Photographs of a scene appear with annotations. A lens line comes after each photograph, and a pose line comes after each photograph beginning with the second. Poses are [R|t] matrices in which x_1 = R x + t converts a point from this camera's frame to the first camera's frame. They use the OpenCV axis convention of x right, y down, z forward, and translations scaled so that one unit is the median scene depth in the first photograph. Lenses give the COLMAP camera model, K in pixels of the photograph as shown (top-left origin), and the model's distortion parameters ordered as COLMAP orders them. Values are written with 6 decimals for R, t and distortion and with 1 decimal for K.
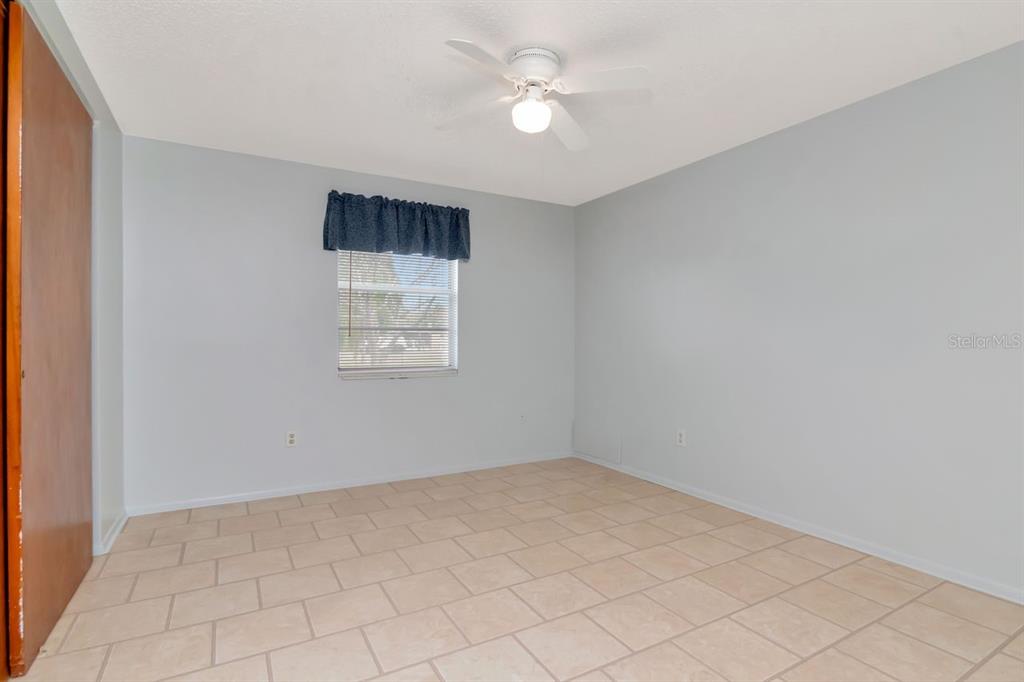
lens RADIAL K [[505.2, 0, 508.9], [0, 505.2, 336.5], [0, 0, 1]] dist [0.000267, -0.000997]
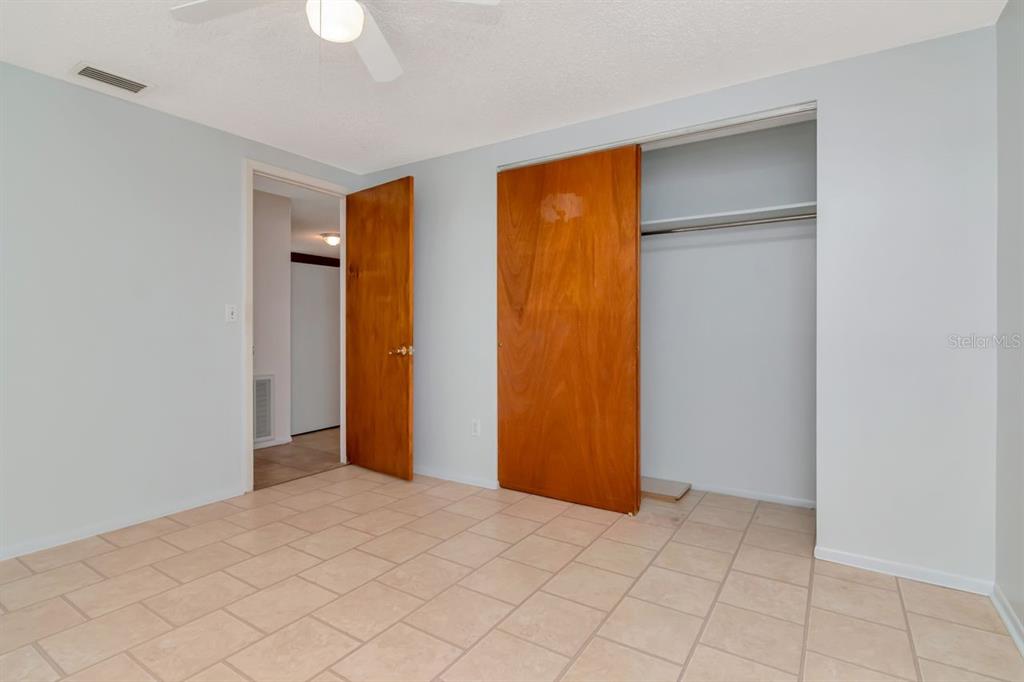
lens RADIAL K [[505.2, 0, 508.9], [0, 505.2, 336.5], [0, 0, 1]] dist [0.000267, -0.000997]
pose [[-0.886500, 0.000042, -0.462729, 0.173548], [0.000542, 0.999999, -0.000948, 0.025676], [0.462729, -0.001091, -0.886499, 1.944314]]
